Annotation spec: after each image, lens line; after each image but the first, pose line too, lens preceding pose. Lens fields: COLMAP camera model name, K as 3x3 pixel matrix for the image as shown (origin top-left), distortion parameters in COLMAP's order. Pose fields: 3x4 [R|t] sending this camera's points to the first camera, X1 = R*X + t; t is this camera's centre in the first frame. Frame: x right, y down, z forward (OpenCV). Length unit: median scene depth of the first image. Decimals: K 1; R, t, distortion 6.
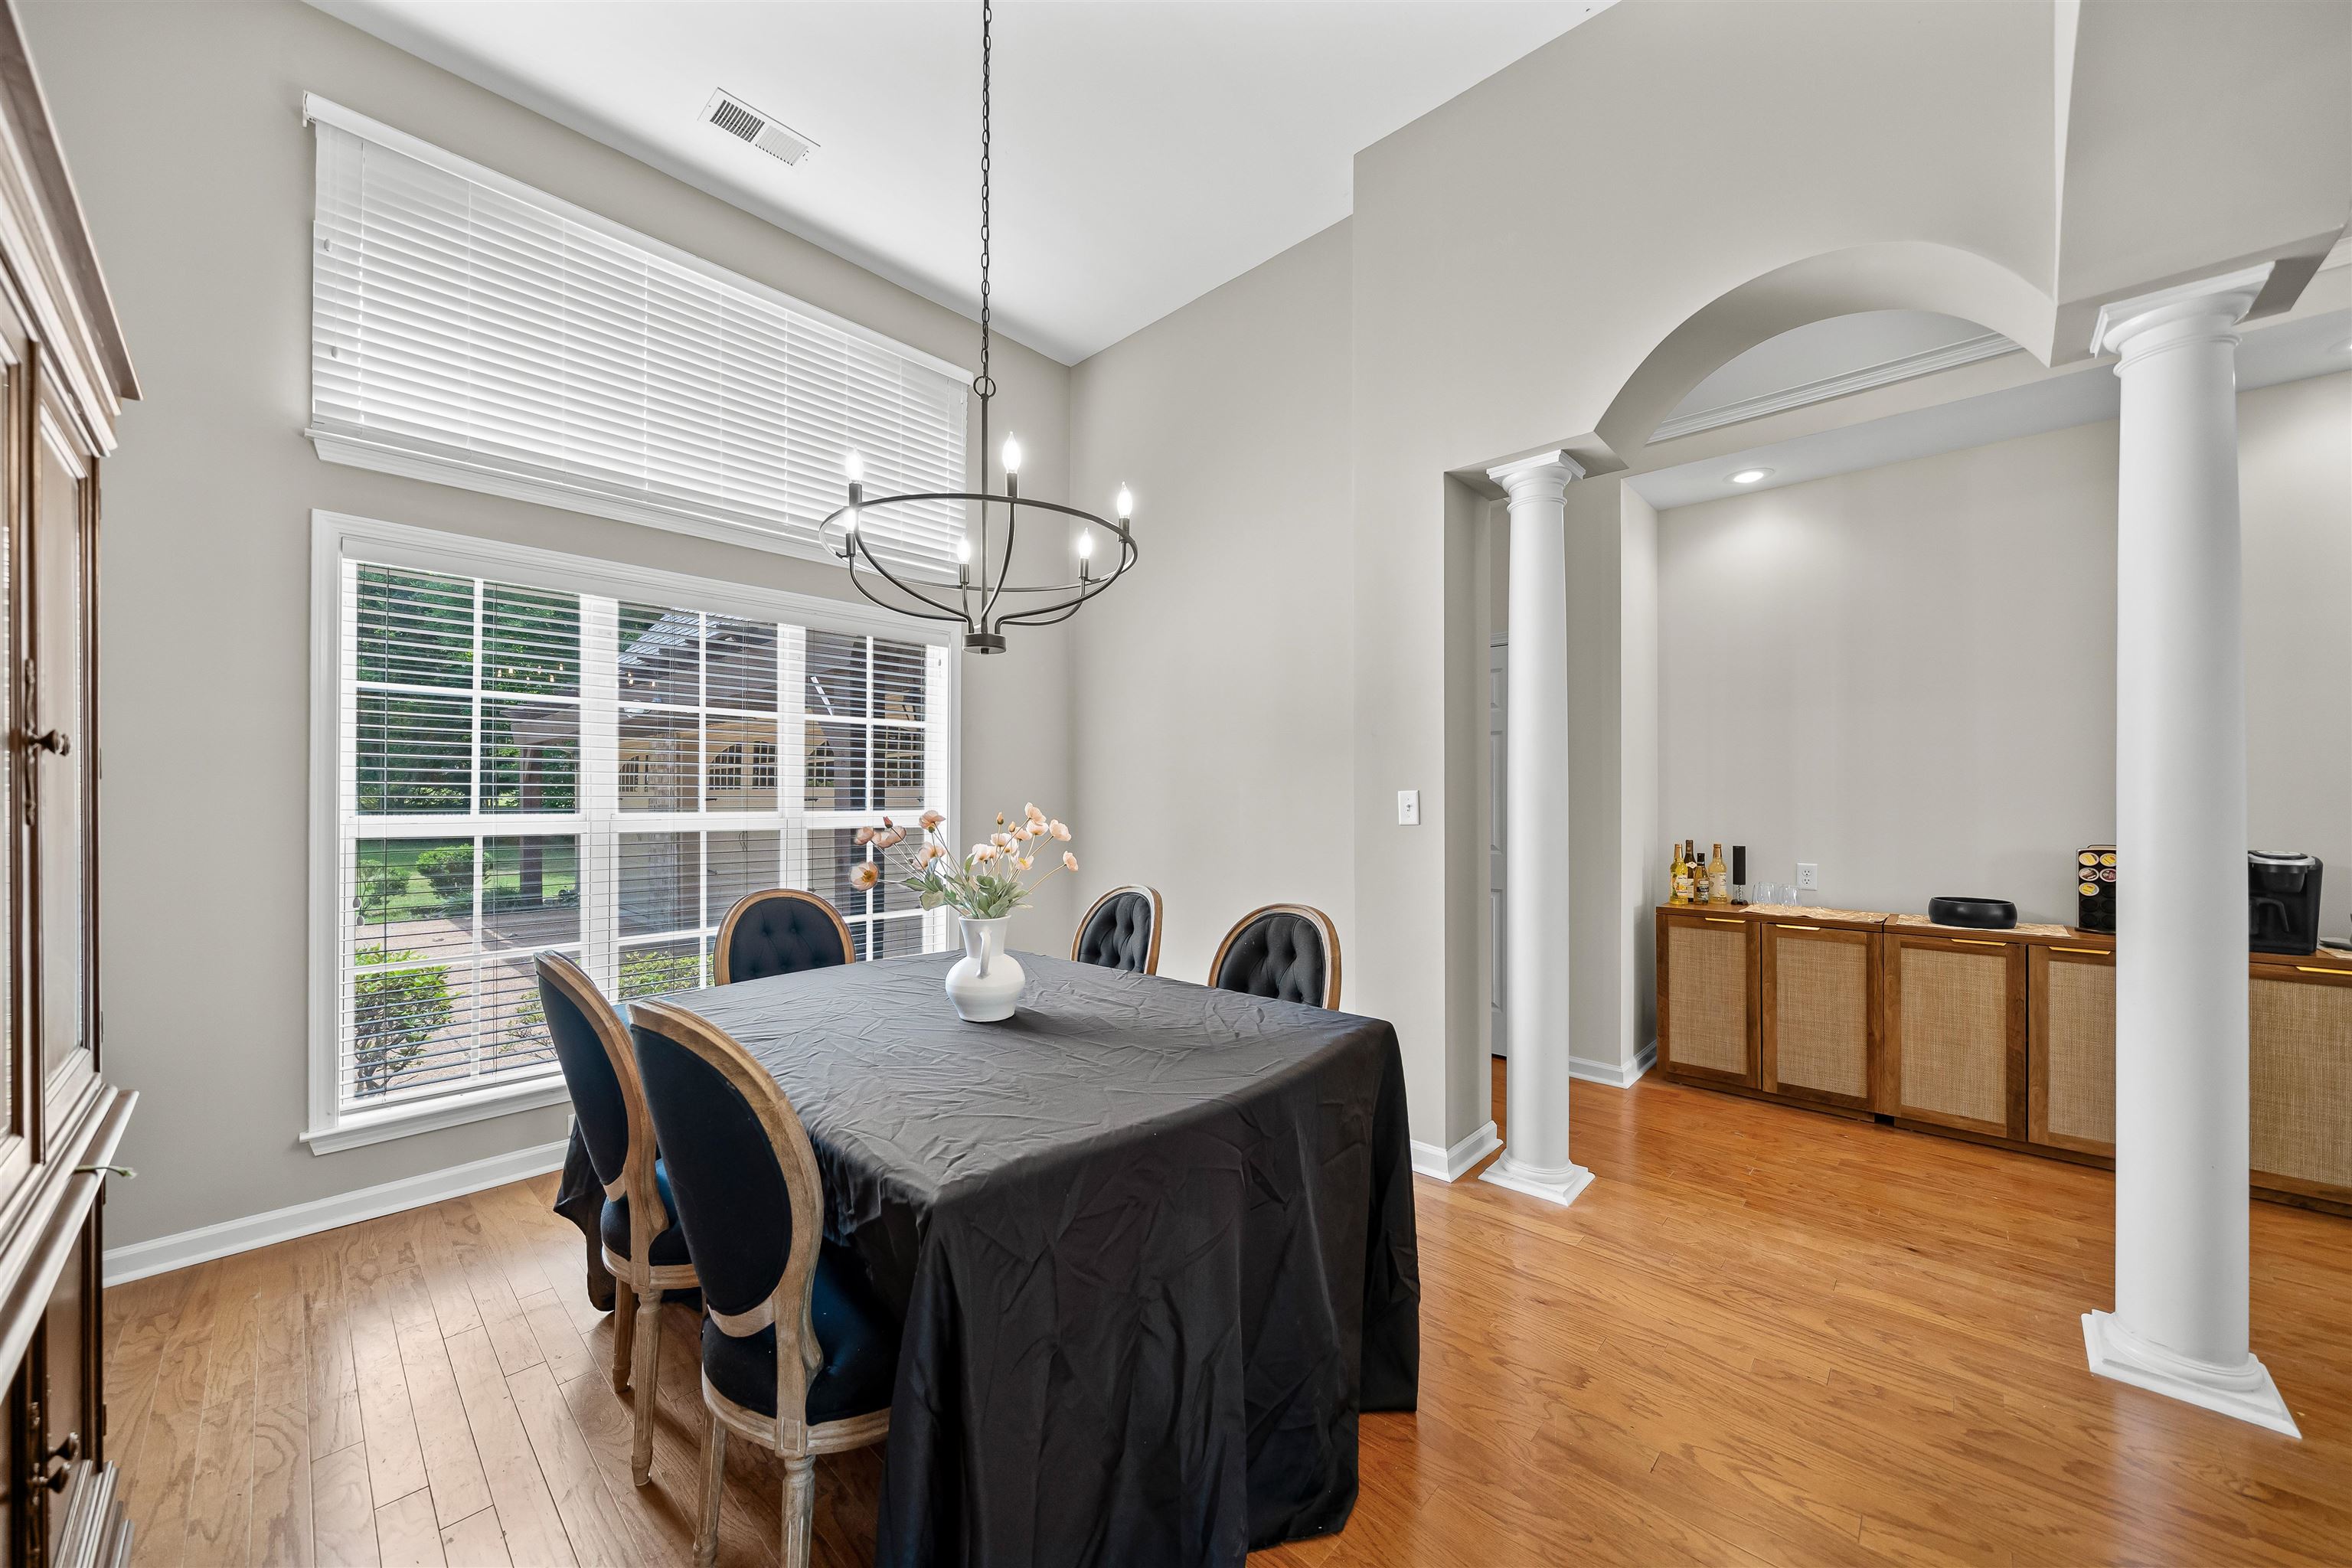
lens RADIAL K [[868.4, 0, 1160.6], [0, 868.4, 796.6], [0, 0, 1]] dist [-0.011899, -0.000057]
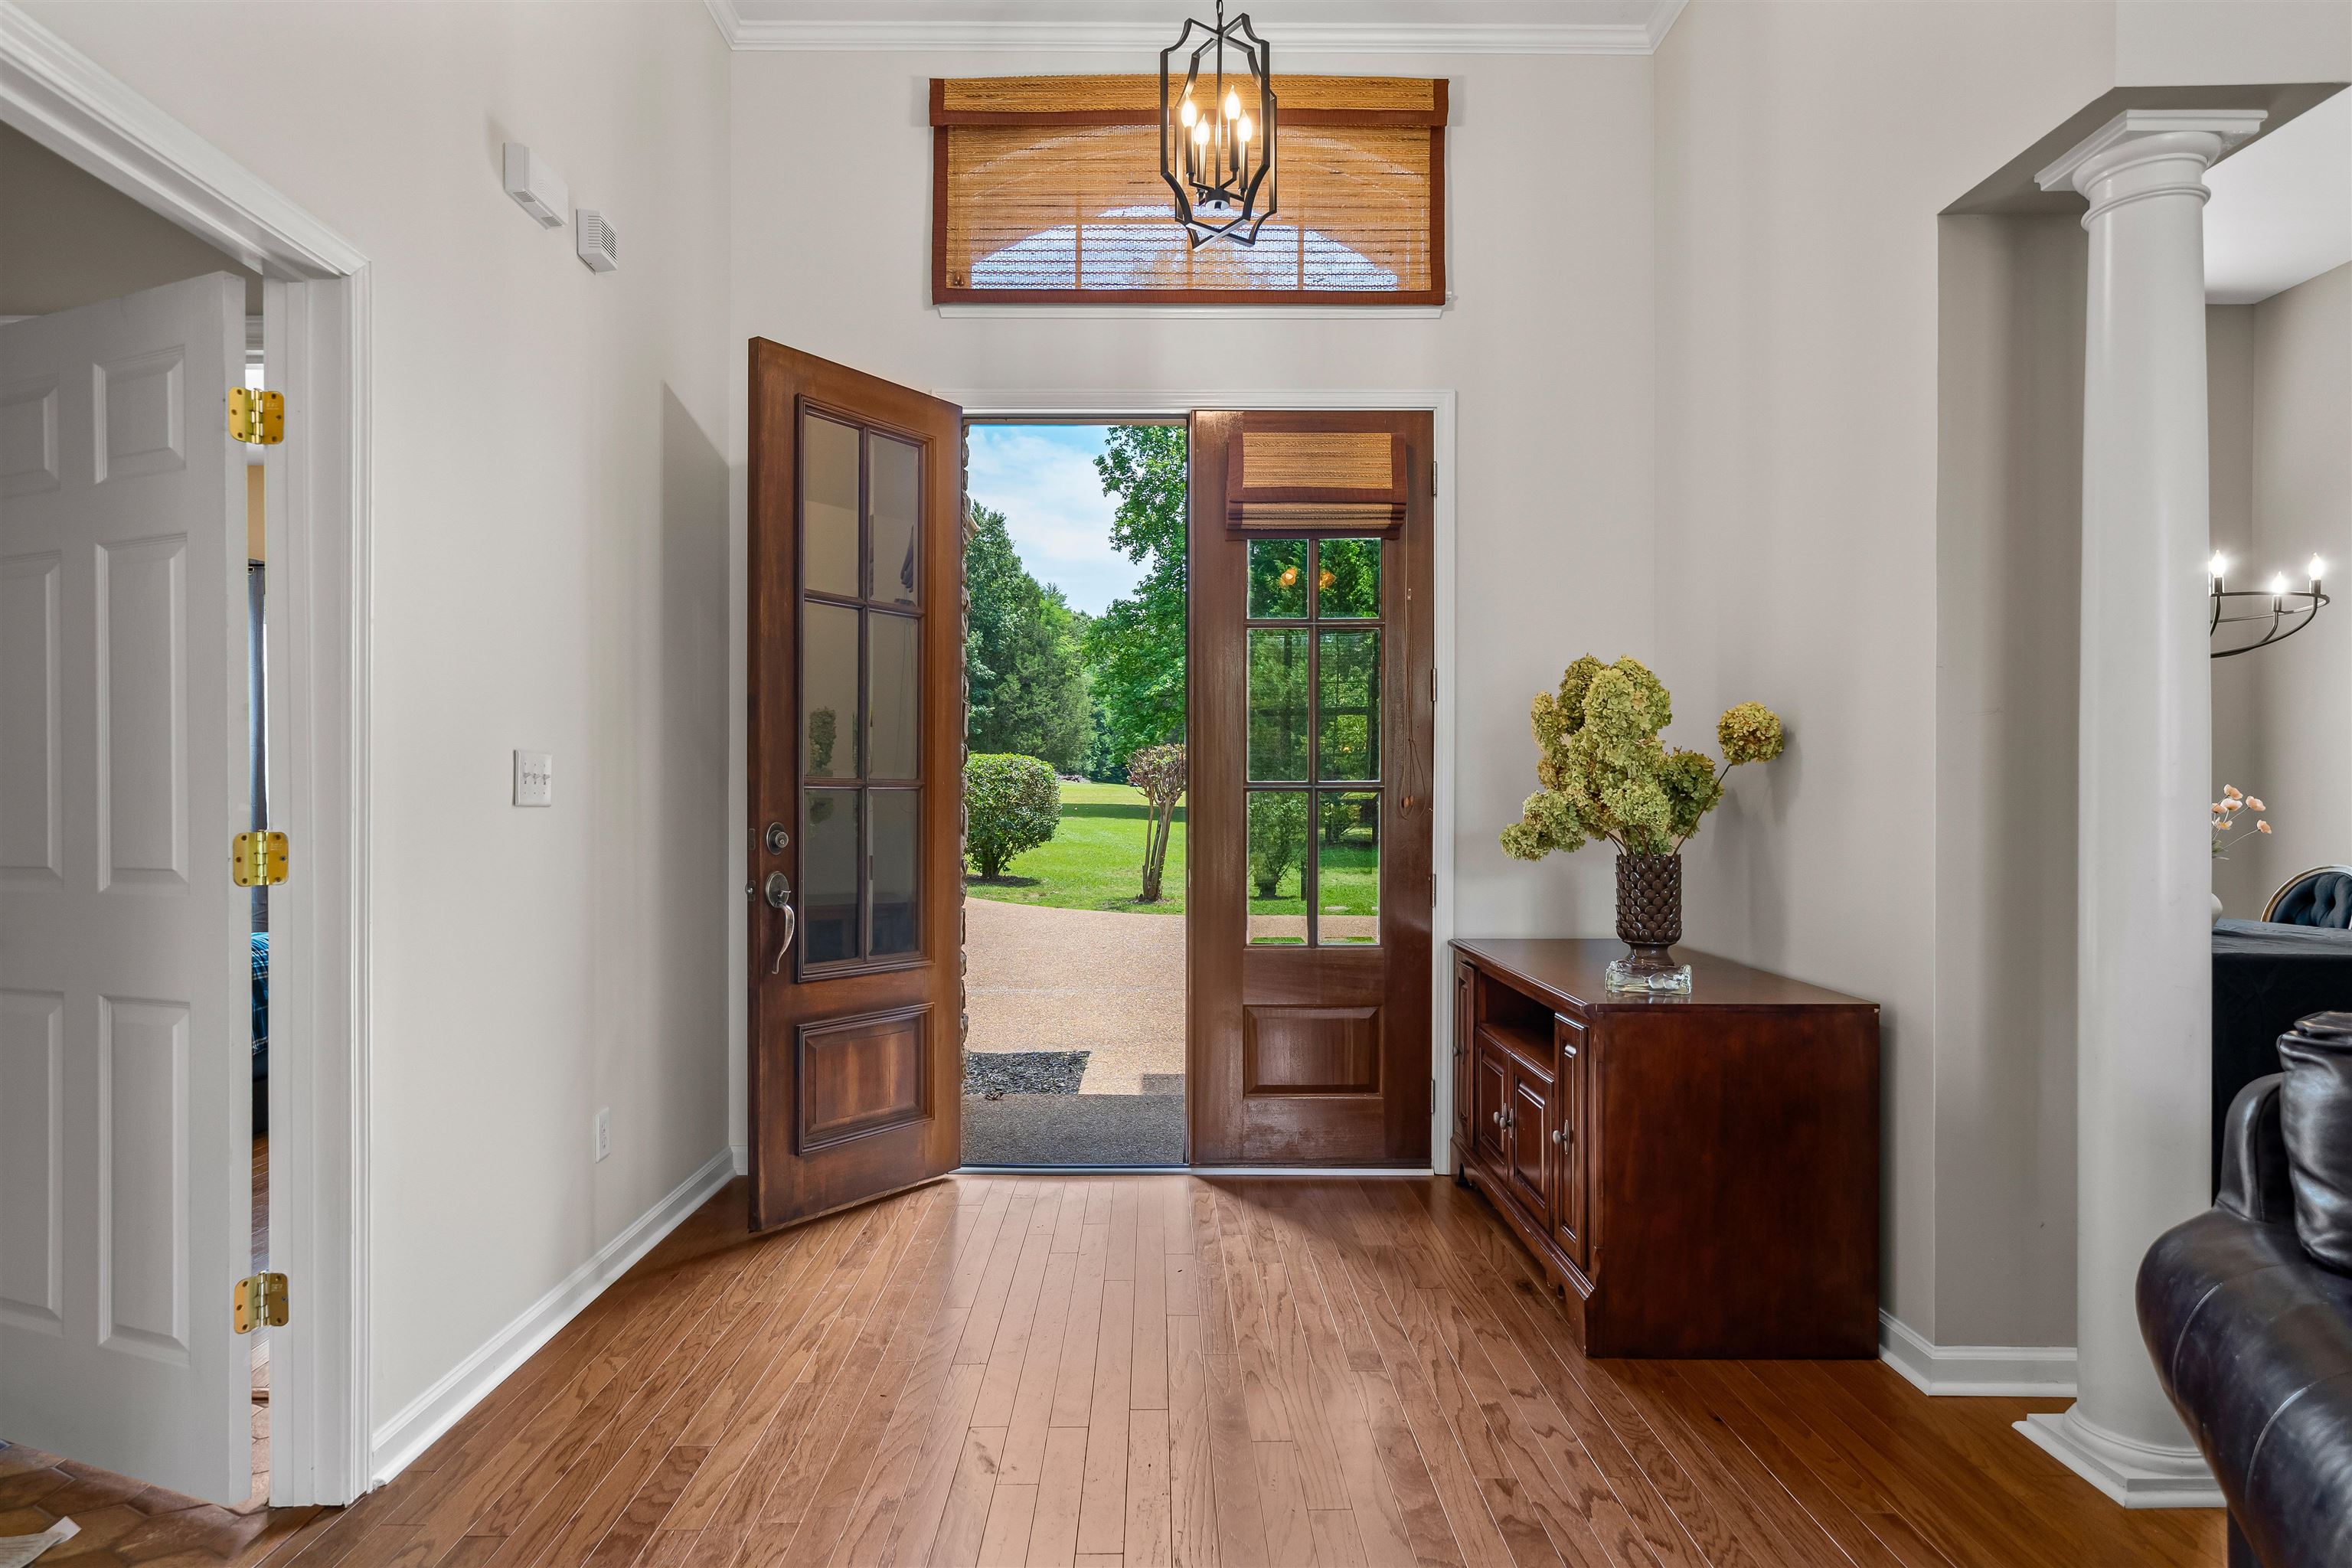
lens RADIAL K [[1264.3, 0, 1125.0], [0, 1264.3, 804.2], [0, 0, 1]] dist [0.001038, -0.000428]
pose [[0.681043, 0.002686, -0.732238, 0.097262], [0.001481, 0.999986, 0.005045, 0.016870], [0.732242, -0.004521, 0.681030, -1.216145]]
